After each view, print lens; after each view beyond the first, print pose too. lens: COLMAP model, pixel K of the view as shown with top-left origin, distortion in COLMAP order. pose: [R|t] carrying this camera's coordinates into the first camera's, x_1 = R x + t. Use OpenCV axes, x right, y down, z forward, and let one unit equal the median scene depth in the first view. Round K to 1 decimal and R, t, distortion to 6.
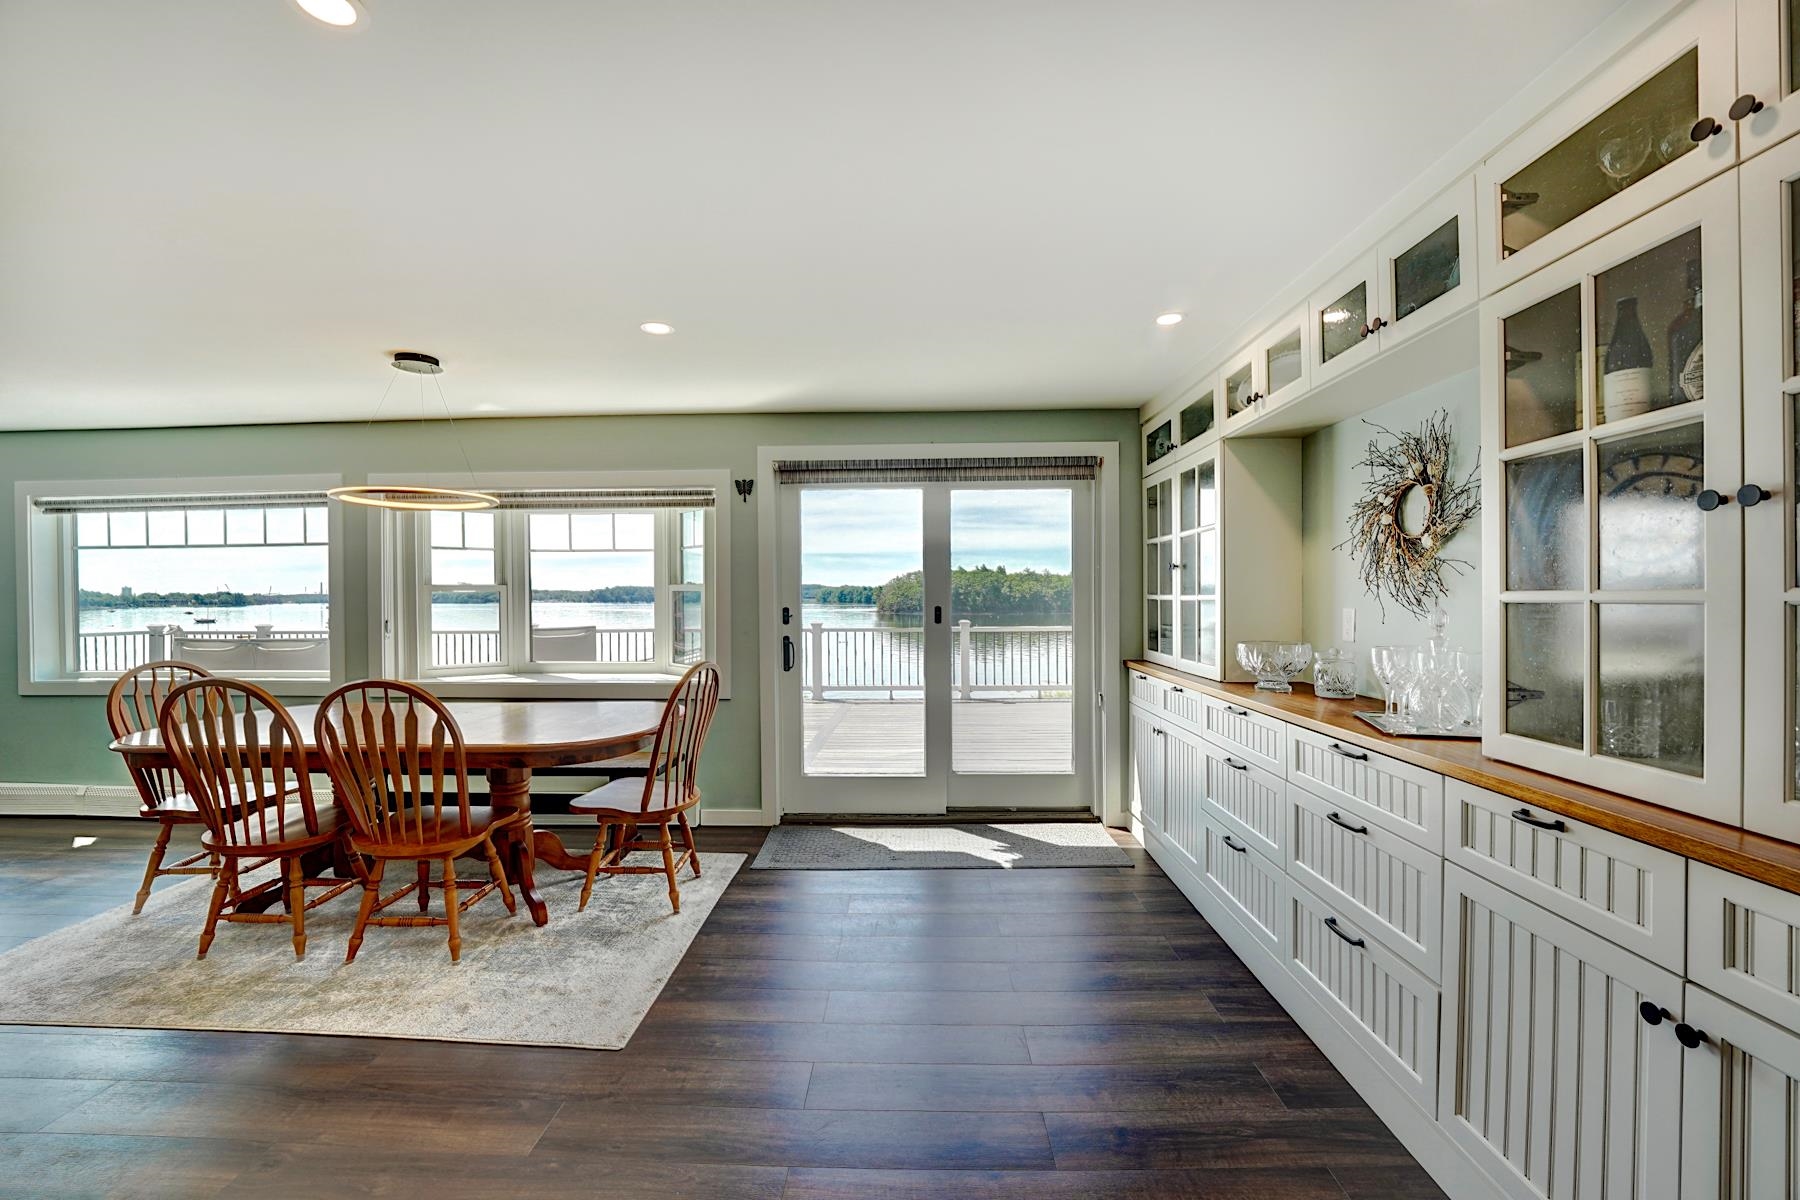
lens RADIAL K [[743.9, 0, 908.3], [0, 743.9, 596.6], [0, 0, 1]] dist [-0.027785, 0.002414]
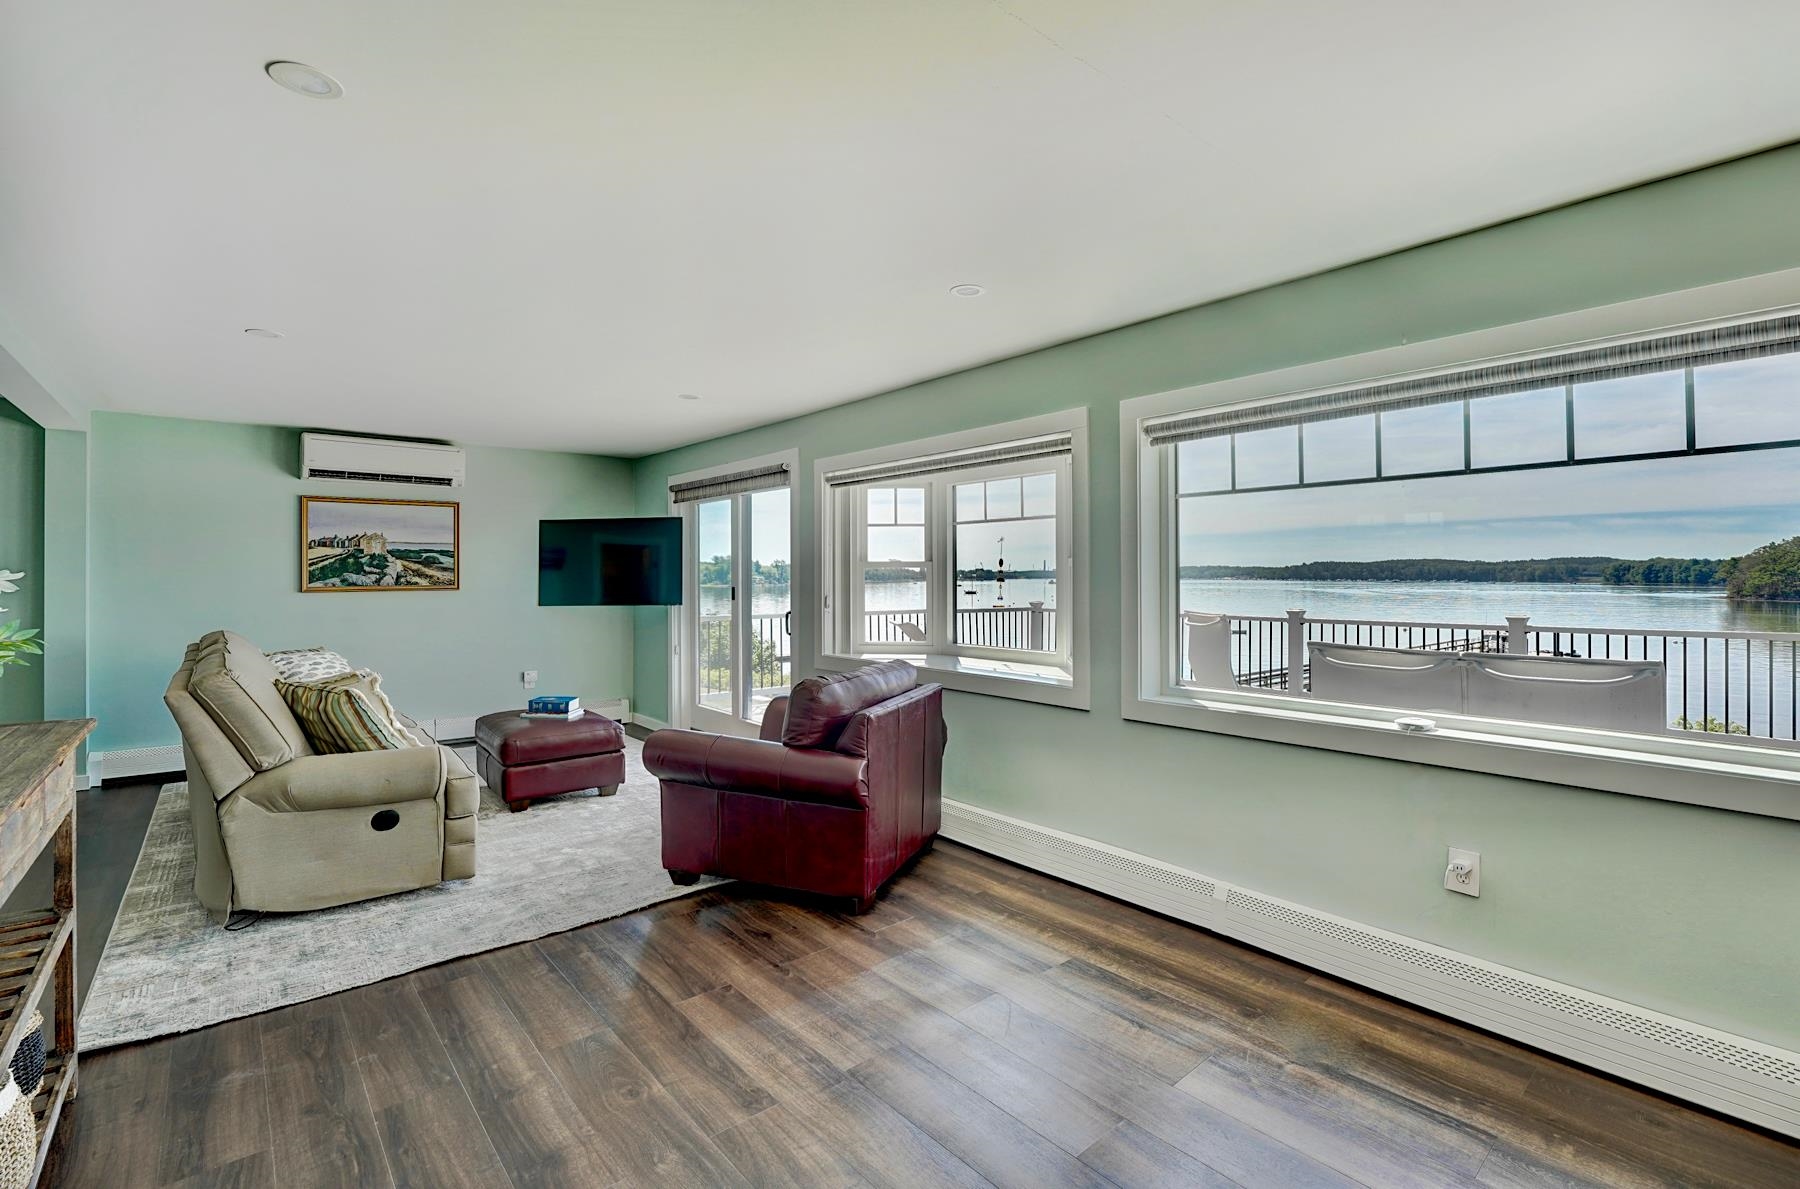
lens RADIAL K [[806.8, 0, 929.5], [0, 806.8, 567.6], [0, 0, 1]] dist [-0.023000, 0.000808]
pose [[0.684214, -0.002813, -0.729276, -0.838240], [-0.002232, 0.999980, -0.005950, 0.001893], [0.729278, 0.005699, 0.684194, 0.362918]]
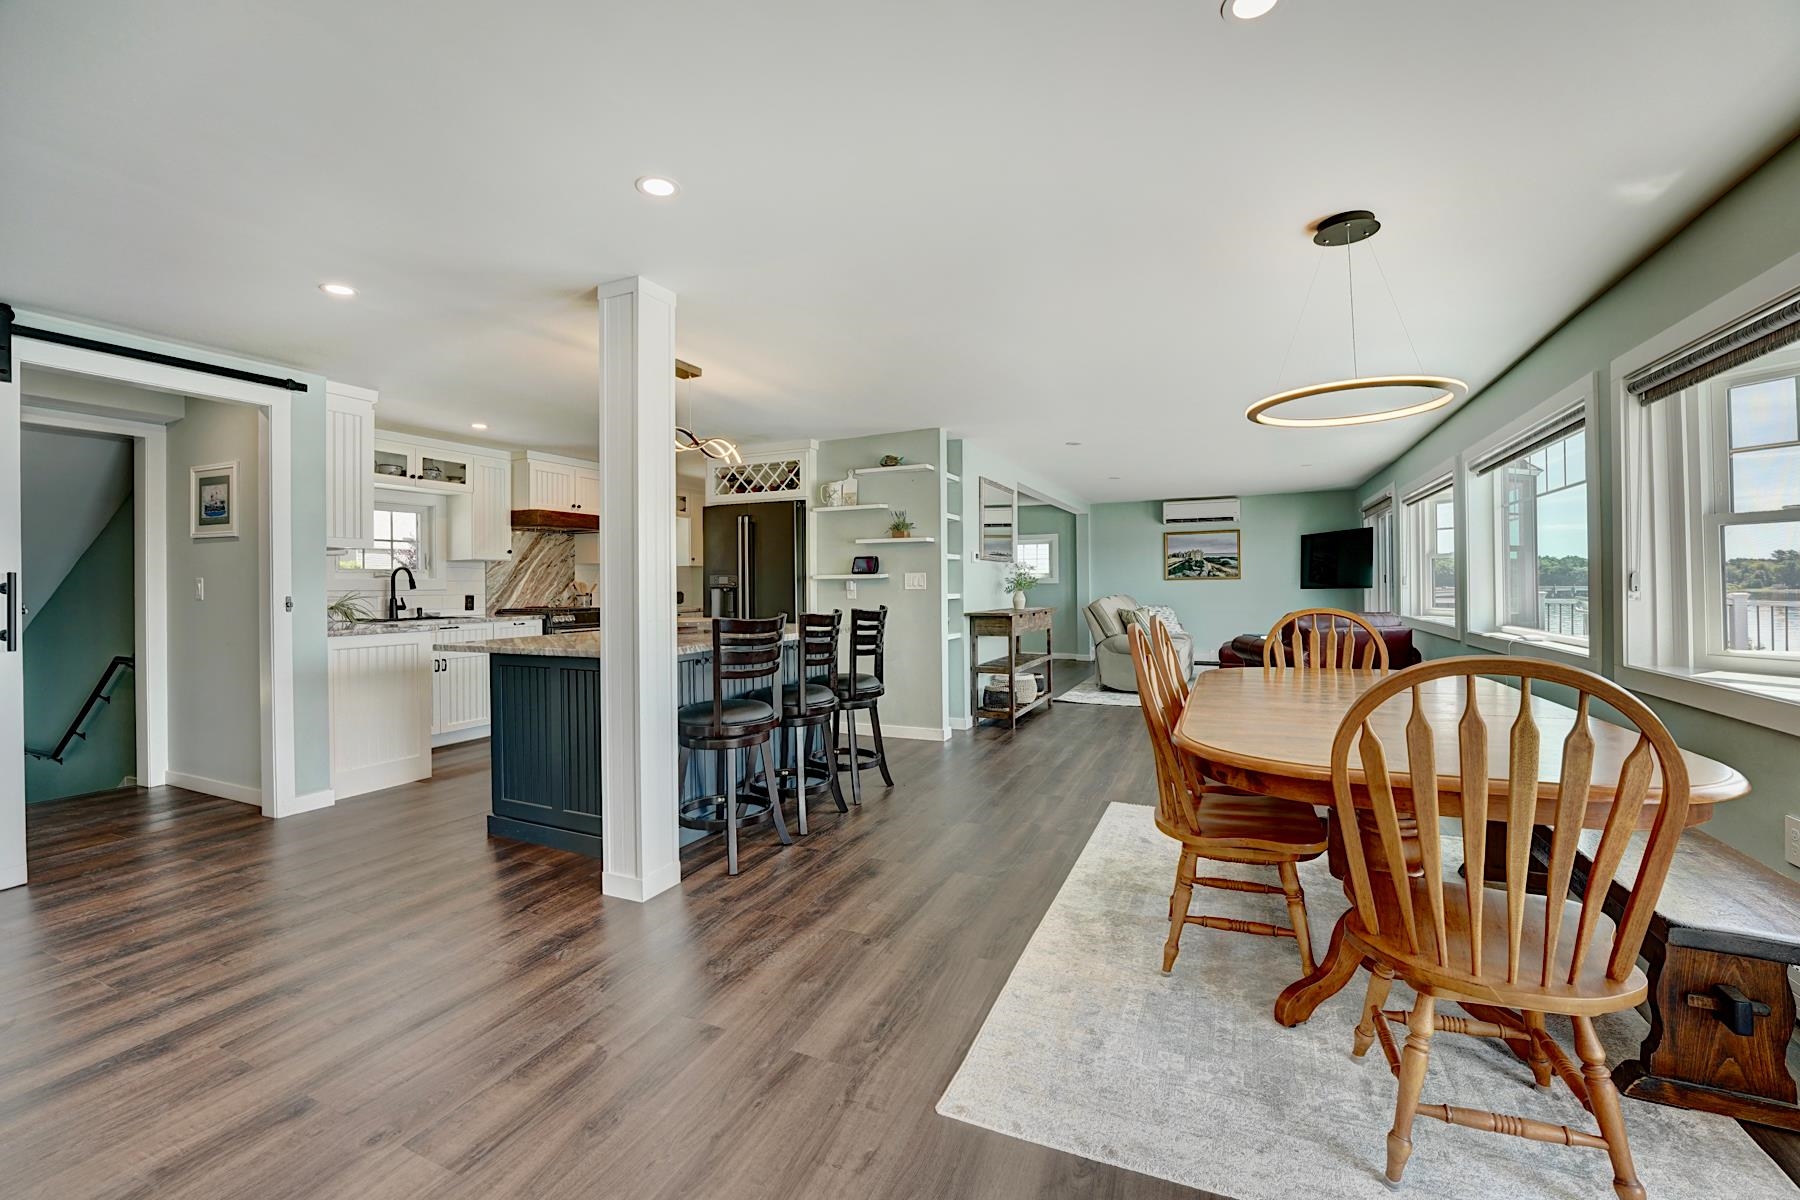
lens RADIAL K [[743.9, 0, 886.2], [0, 743.9, 585.2], [0, 0, 1]] dist [-0.027785, 0.002414]
pose [[-0.403532, 0.008489, -0.914926, 0.166147], [0.011085, 0.999929, 0.004389, 0.032778], [0.914899, -0.008371, -0.403597, 0.652165]]
